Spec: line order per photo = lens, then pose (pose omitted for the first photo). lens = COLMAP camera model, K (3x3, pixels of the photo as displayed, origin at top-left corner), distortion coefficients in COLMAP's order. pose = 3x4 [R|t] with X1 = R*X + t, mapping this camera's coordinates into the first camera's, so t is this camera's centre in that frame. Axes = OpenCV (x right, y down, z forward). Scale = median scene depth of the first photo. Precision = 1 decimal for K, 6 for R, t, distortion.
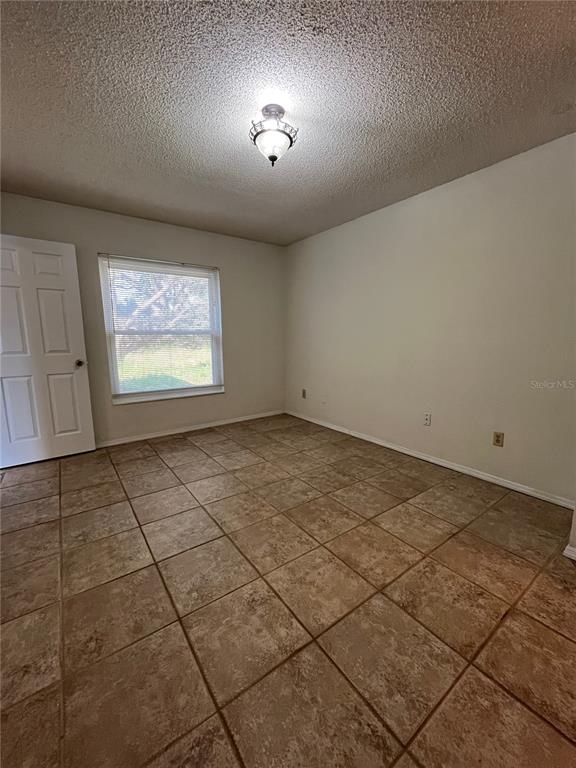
lens RADIAL K [[311.4, 0, 289.0], [0, 311.4, 384.7], [0, 0, 1]] dist [-0.003522, 0.000189]
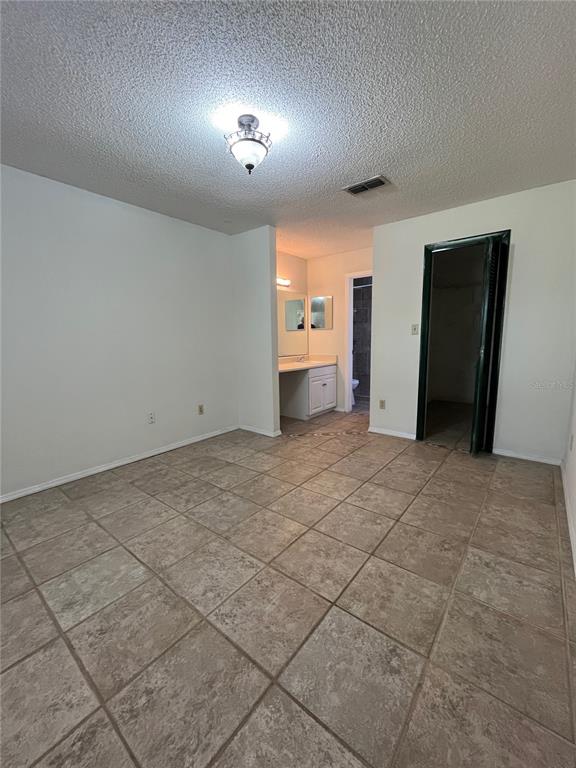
lens RADIAL K [[311.4, 0, 289.0], [0, 311.4, 384.7], [0, 0, 1]] dist [-0.003522, 0.000189]
pose [[-0.263611, -0.133422, 0.955357, -1.228998], [0.166120, 0.969313, 0.181209, -0.205189], [-0.950218, 0.206473, -0.233358, 1.336500]]
